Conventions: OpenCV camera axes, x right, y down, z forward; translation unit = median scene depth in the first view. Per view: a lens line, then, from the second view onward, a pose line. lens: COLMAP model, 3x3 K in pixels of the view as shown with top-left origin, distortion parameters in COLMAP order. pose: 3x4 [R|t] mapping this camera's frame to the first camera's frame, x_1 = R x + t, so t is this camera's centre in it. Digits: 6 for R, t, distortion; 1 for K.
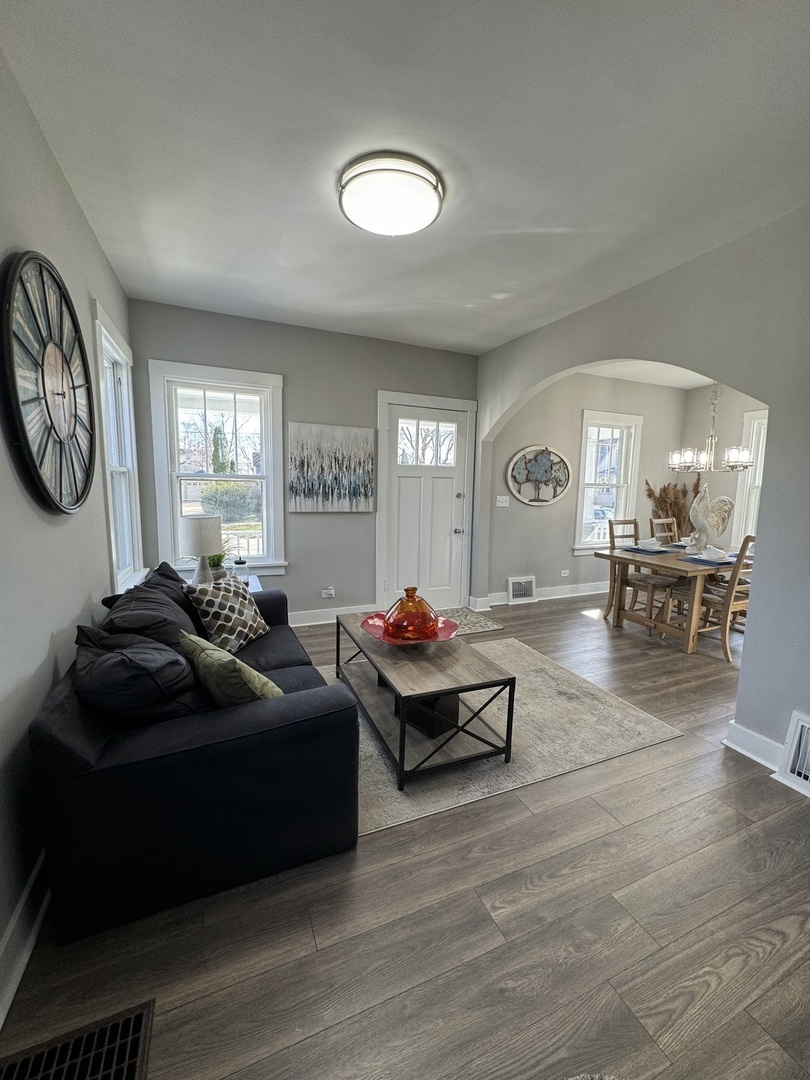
lens RADIAL K [[428.1, 0, 405.0], [0, 428.1, 540.0], [0, 0, 1]] dist [-0.000403, 0.000161]
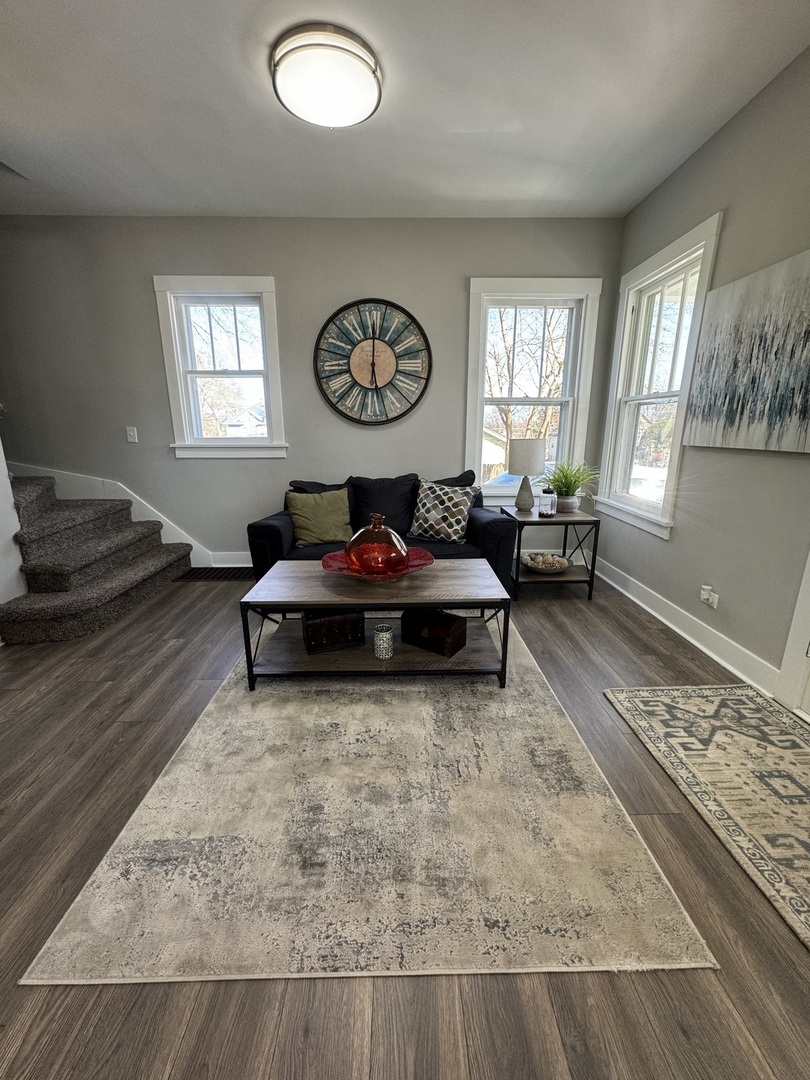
lens RADIAL K [[428.1, 0, 405.0], [0, 428.1, 540.0], [0, 0, 1]] dist [-0.000403, 0.000161]
pose [[-0.379641, 0.209290, -0.901149, 0.400361], [-0.127890, 0.952850, 0.275176, -0.043150], [0.916251, 0.219716, -0.334975, 0.697682]]
